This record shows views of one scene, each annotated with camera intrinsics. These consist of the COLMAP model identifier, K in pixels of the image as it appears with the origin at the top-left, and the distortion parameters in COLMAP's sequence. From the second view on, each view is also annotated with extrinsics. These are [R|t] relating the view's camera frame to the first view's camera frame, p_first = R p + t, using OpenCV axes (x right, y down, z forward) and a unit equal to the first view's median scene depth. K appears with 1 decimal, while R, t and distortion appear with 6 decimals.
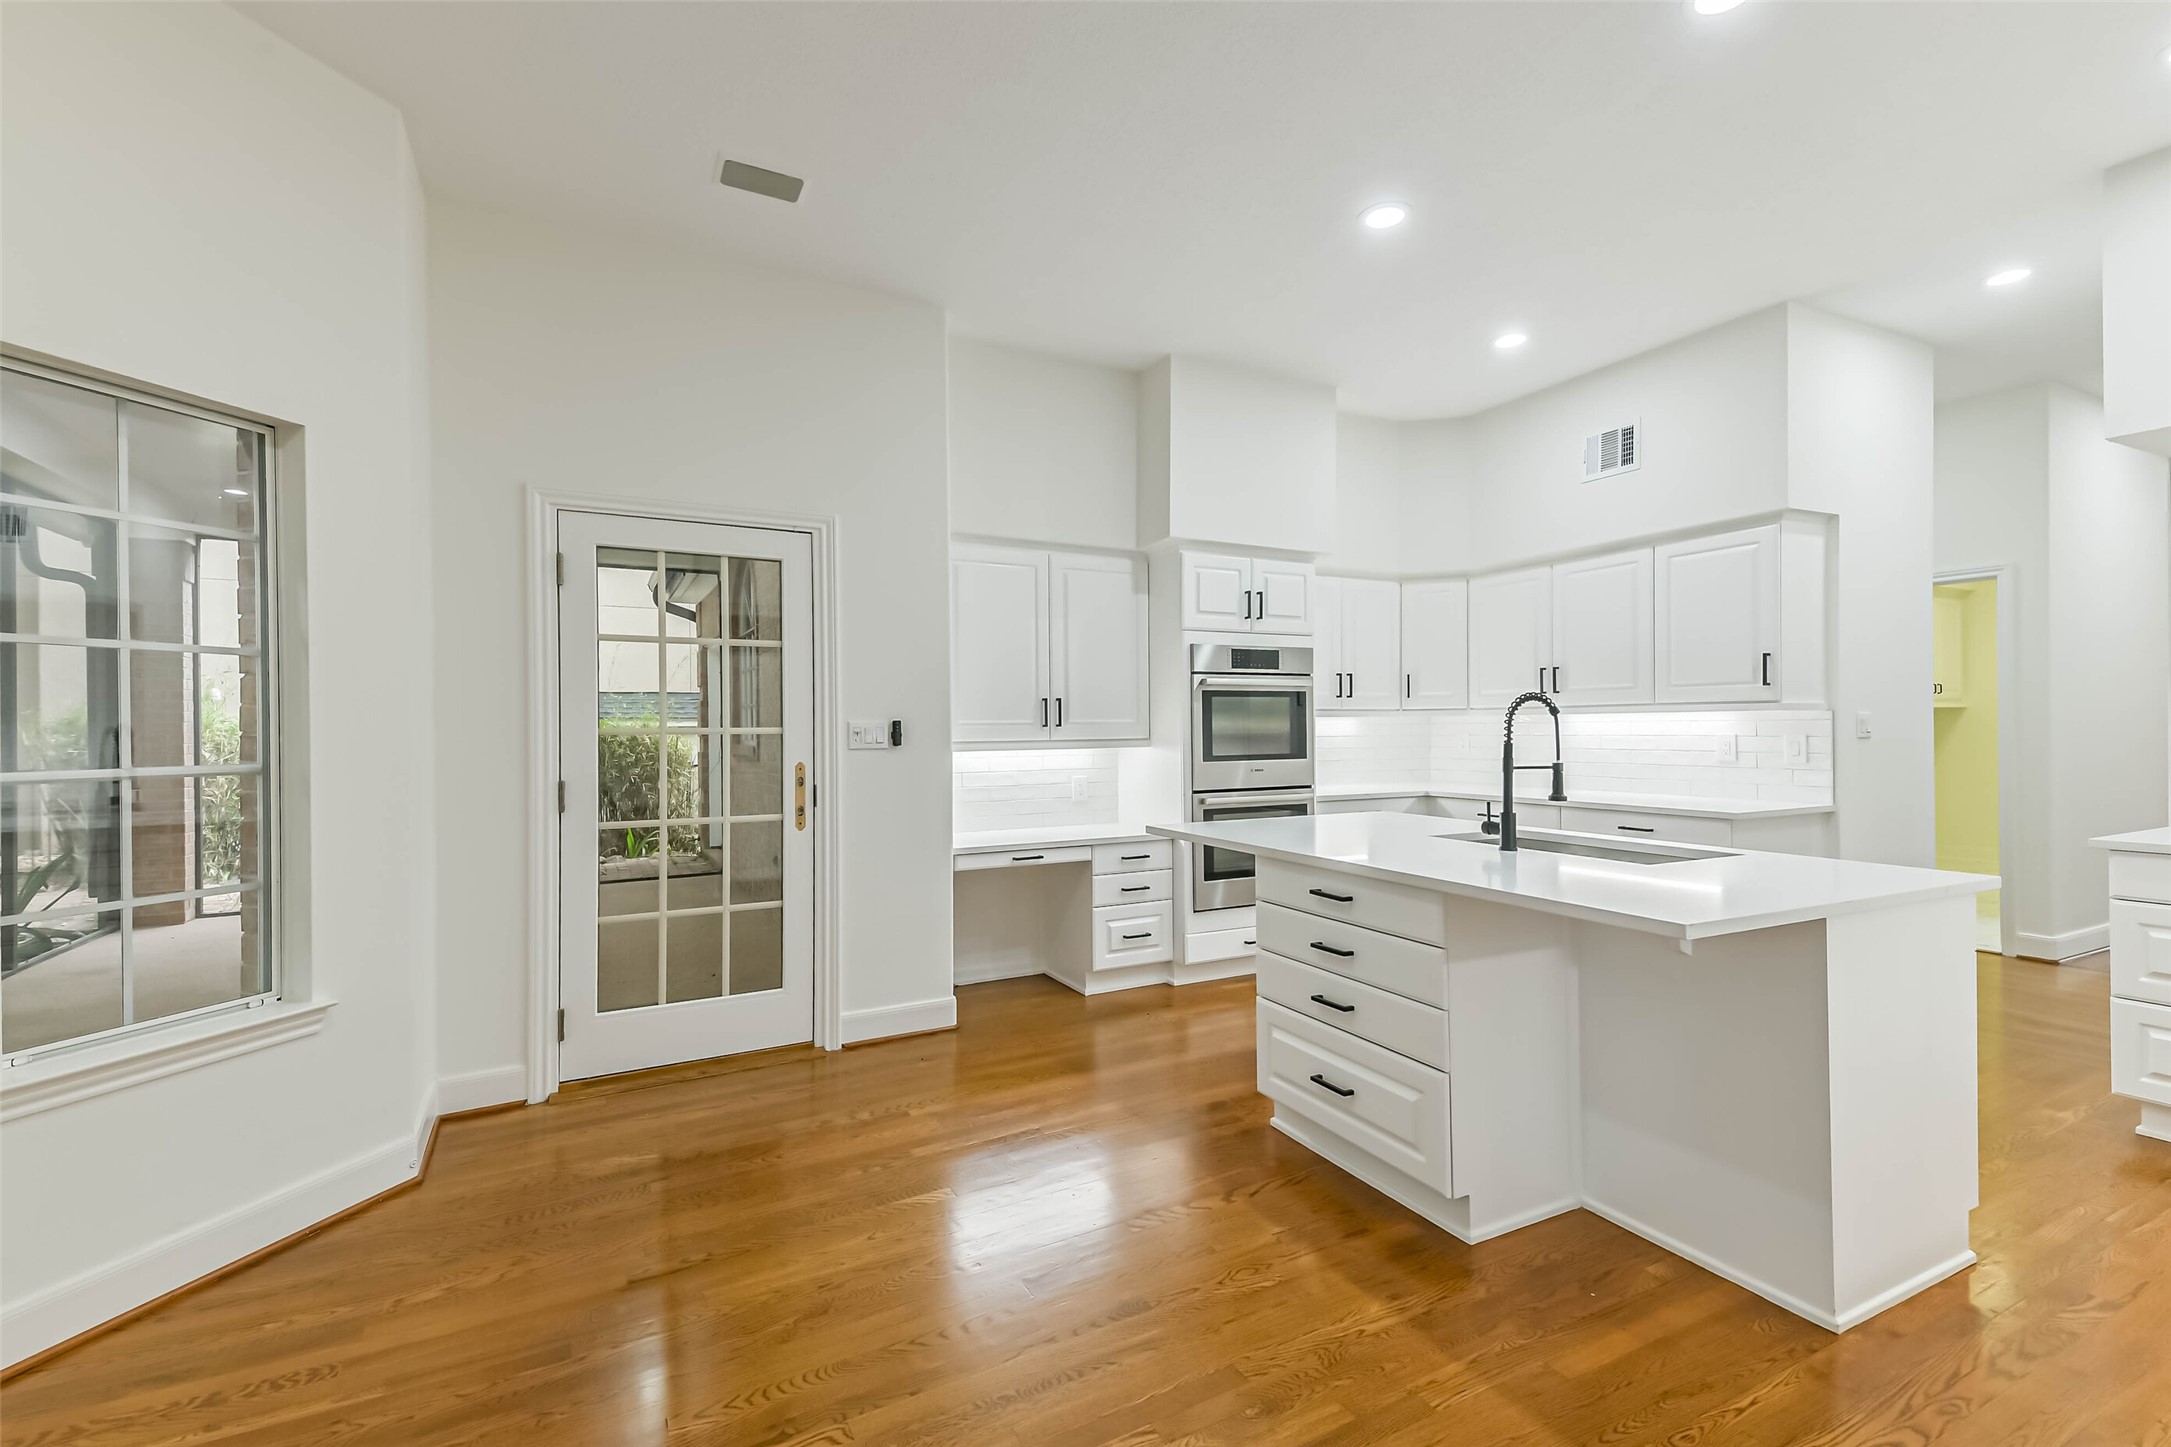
lens RADIAL K [[926.9, 0, 1085.5], [0, 926.9, 723.5], [0, 0, 1]] dist [0.032228, -0.018665]
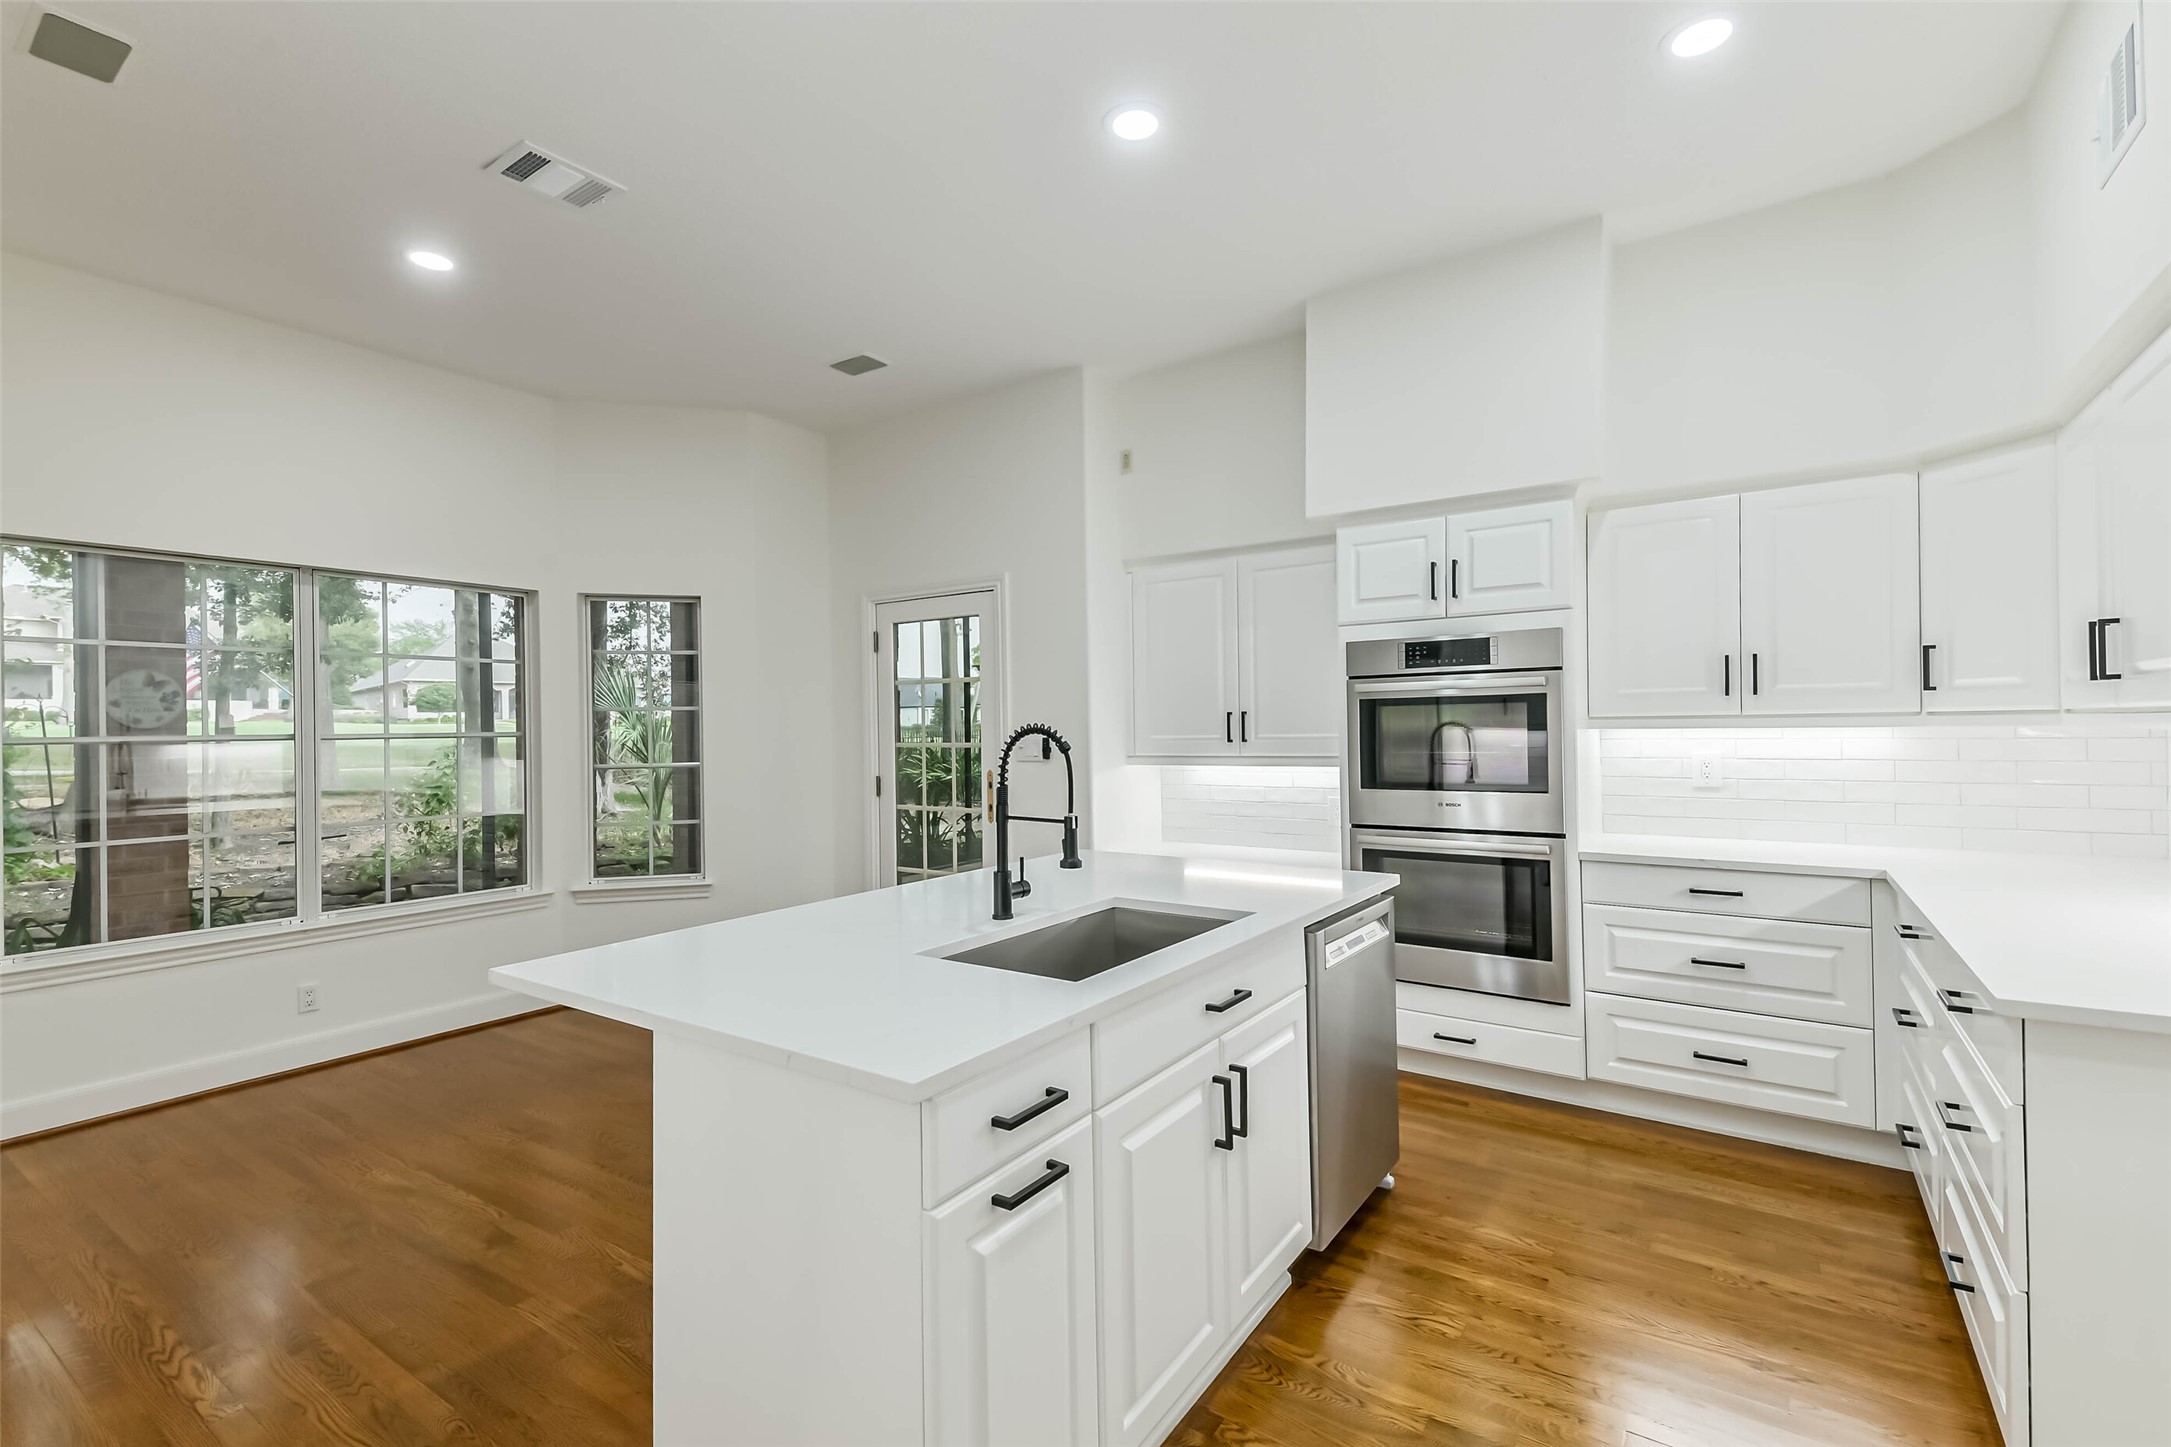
lens RADIAL K [[921.0, 0, 1085.5], [0, 921.0, 723.5], [0, 0, 1]] dist [0.022086, -0.018492]
pose [[0.484292, -0.002456, -0.874903, 0.928019], [0.010718, 0.999938, 0.003125, -0.026287], [0.874841, -0.010891, 0.484289, 0.540972]]
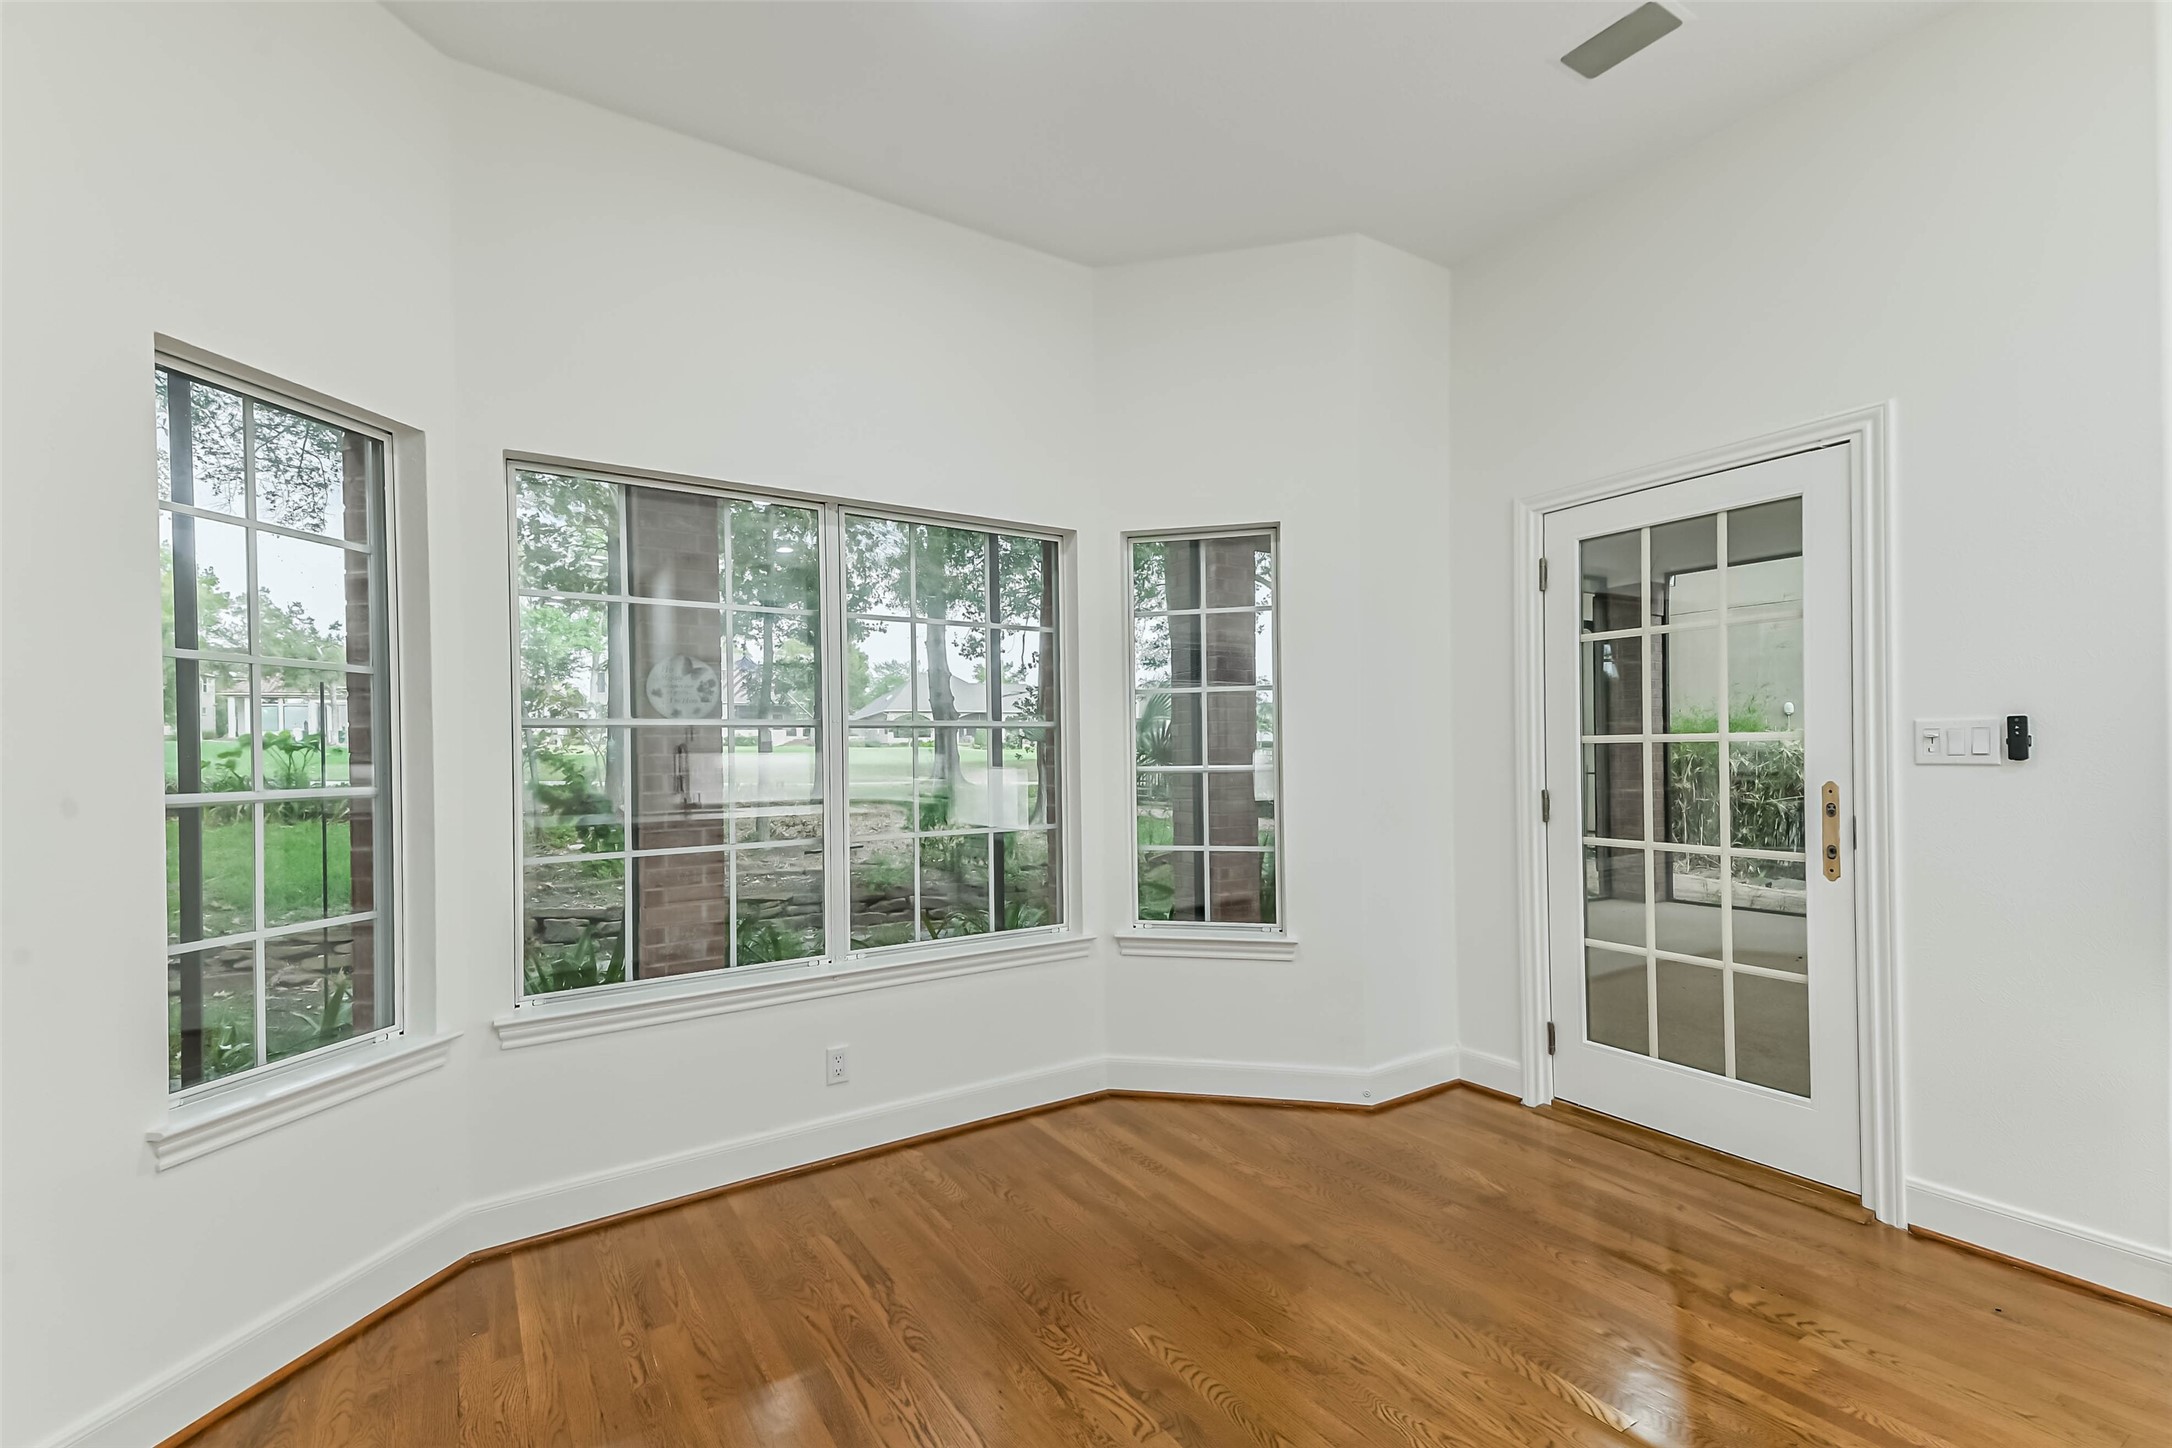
lens RADIAL K [[927.3, 0, 1086.0], [0, 927.3, 724.0], [0, 0, 1]] dist [0.032228, -0.018665]
pose [[0.084609, -0.024818, -0.996105, 0.372625], [0.017398, 0.999574, -0.023427, 0.005674], [0.996262, -0.015348, 0.085004, 0.416480]]
